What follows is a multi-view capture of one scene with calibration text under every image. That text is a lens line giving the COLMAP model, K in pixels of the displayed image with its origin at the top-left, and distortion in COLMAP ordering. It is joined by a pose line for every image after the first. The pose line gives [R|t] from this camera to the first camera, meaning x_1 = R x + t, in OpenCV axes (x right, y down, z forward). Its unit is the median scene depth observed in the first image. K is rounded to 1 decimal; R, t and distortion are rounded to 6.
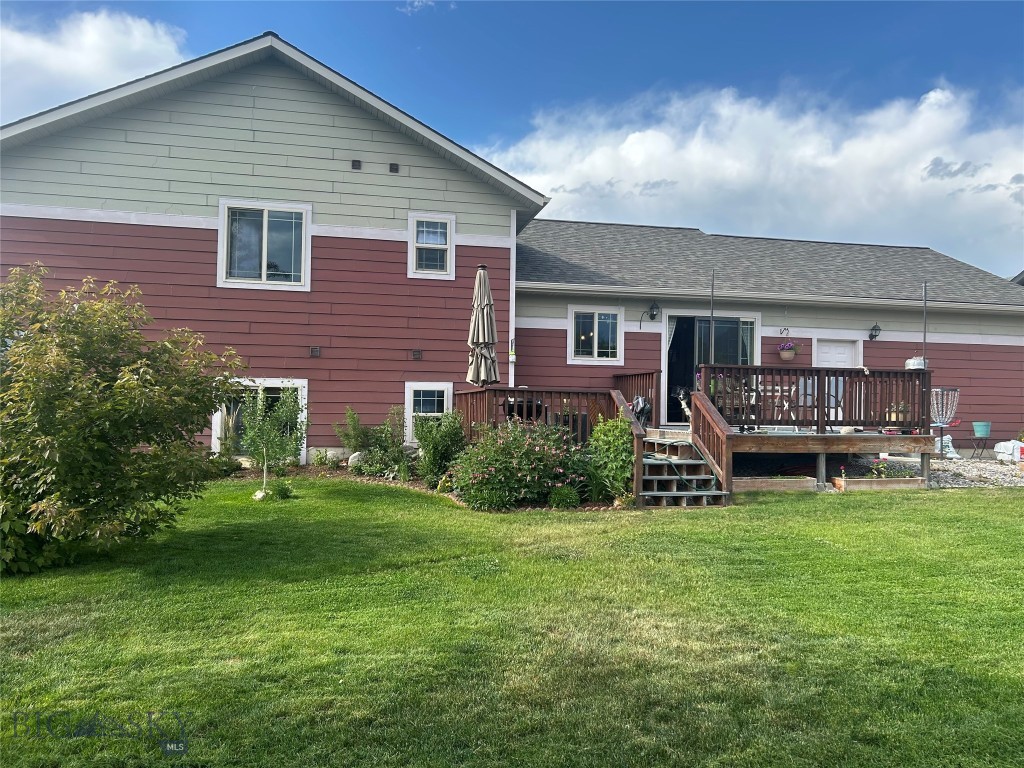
lens RADIAL K [[766.0, 0, 513.9], [0, 766.0, 387.0], [0, 0, 1]] dist [0.046209, -0.055123]
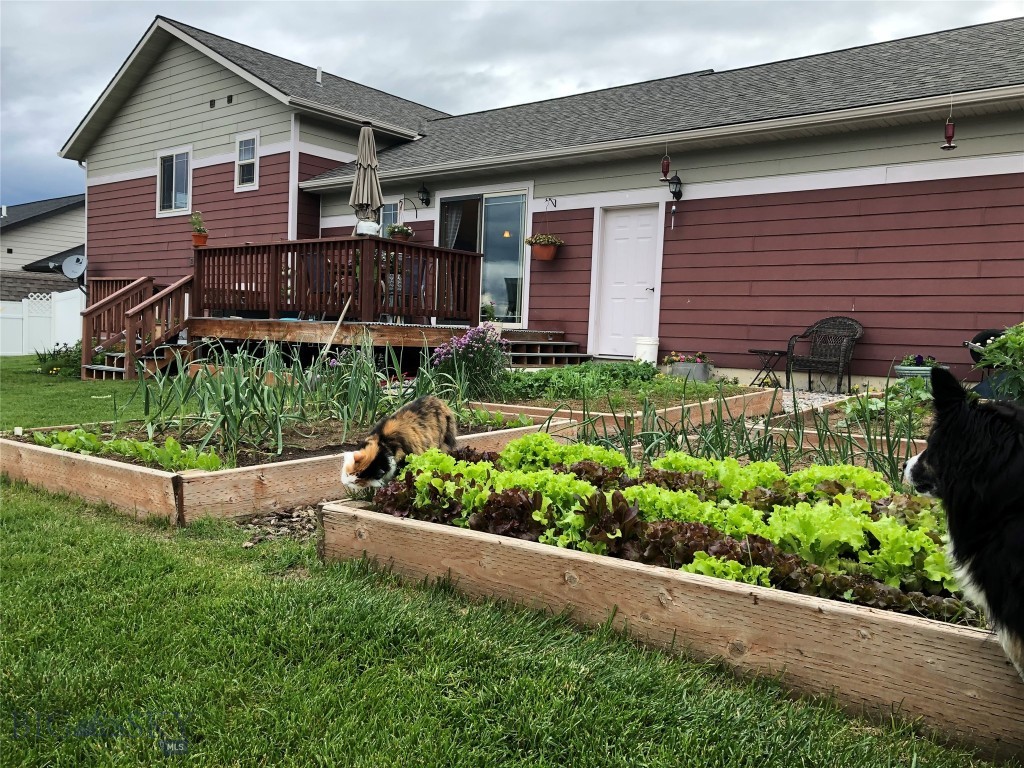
lens RADIAL K [[823.1, 0, 508.4], [0, 823.1, 381.3], [0, 0, 1]] dist [0.012763, 0.005479]
pose [[0.620778, 0.055643, -0.782009, 1.105188], [-0.008992, 0.997918, 0.063868, 0.057514], [0.783935, -0.032616, 0.619986, 0.542608]]
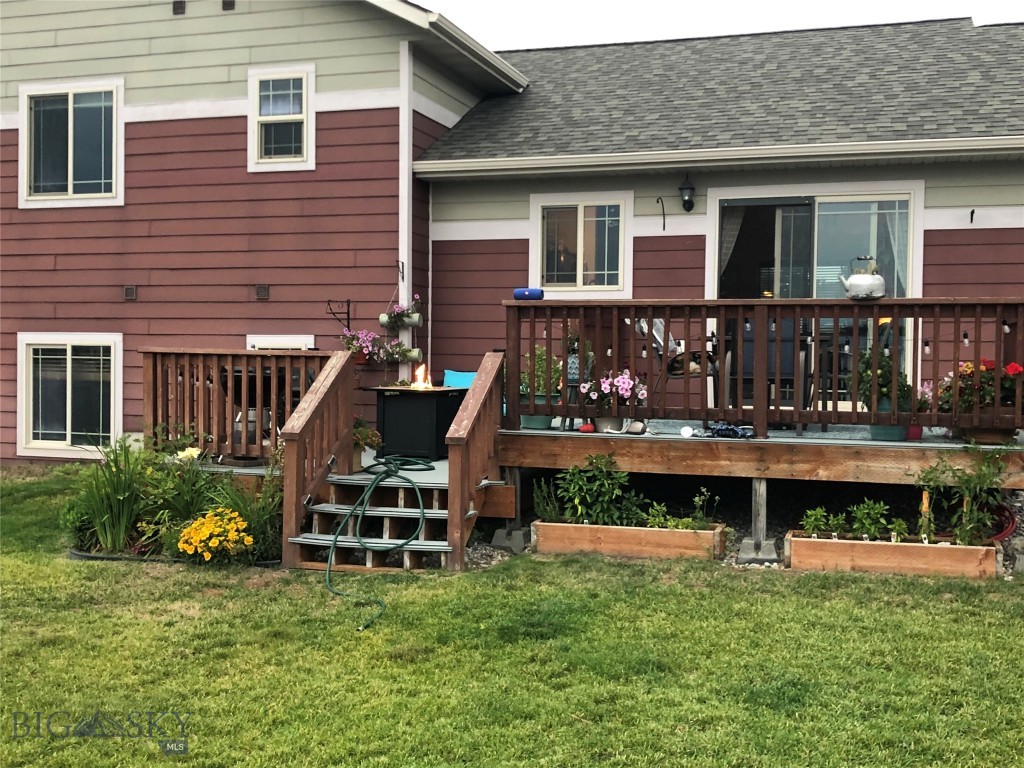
lens RADIAL K [[1148.6, 0, 502.1], [0, 1148.6, 384.2], [0, 0, 1]] dist [0.026028, 0.000000]
pose [[0.862789, 0.009770, -0.505470, 0.532434], [0.015154, 0.998864, 0.045174, -0.006011], [0.505337, -0.046636, 0.861661, 0.269316]]
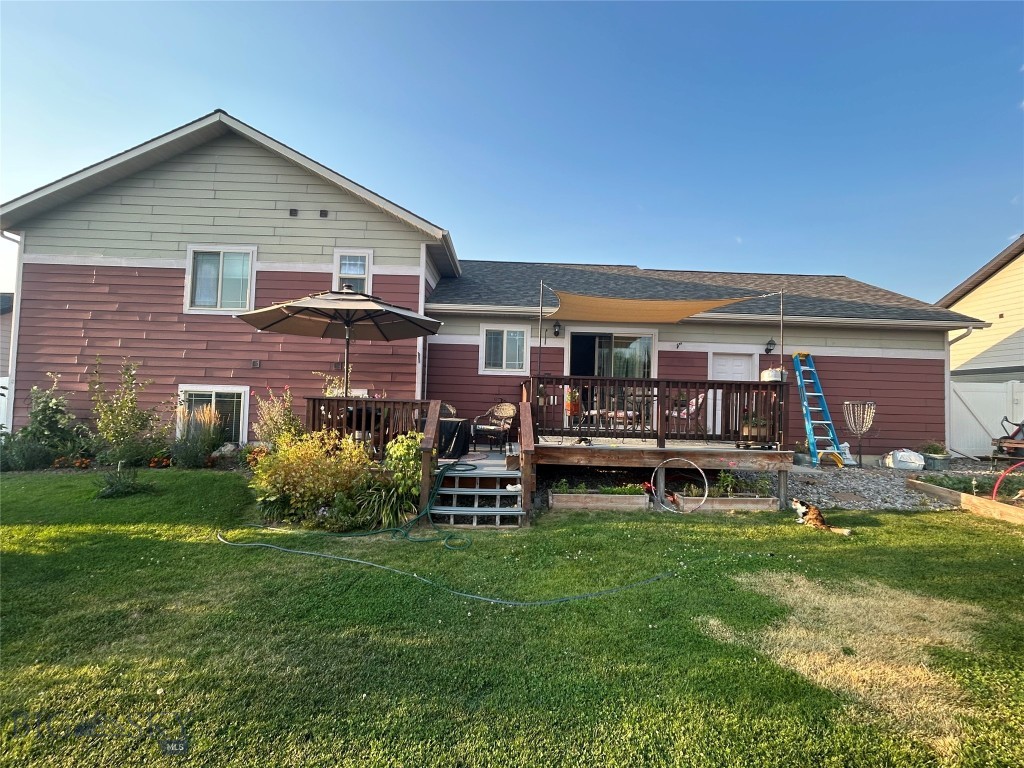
lens RADIAL K [[471.0, 0, 510.8], [0, 471.0, 383.4], [0, 0, 1]] dist [-0.013568, 0.004082]
pose [[0.980661, 0.006797, -0.195597, 0.283017], [-0.008768, 0.999919, -0.009212, -0.010998], [0.195519, 0.010749, 0.980641, 0.330456]]
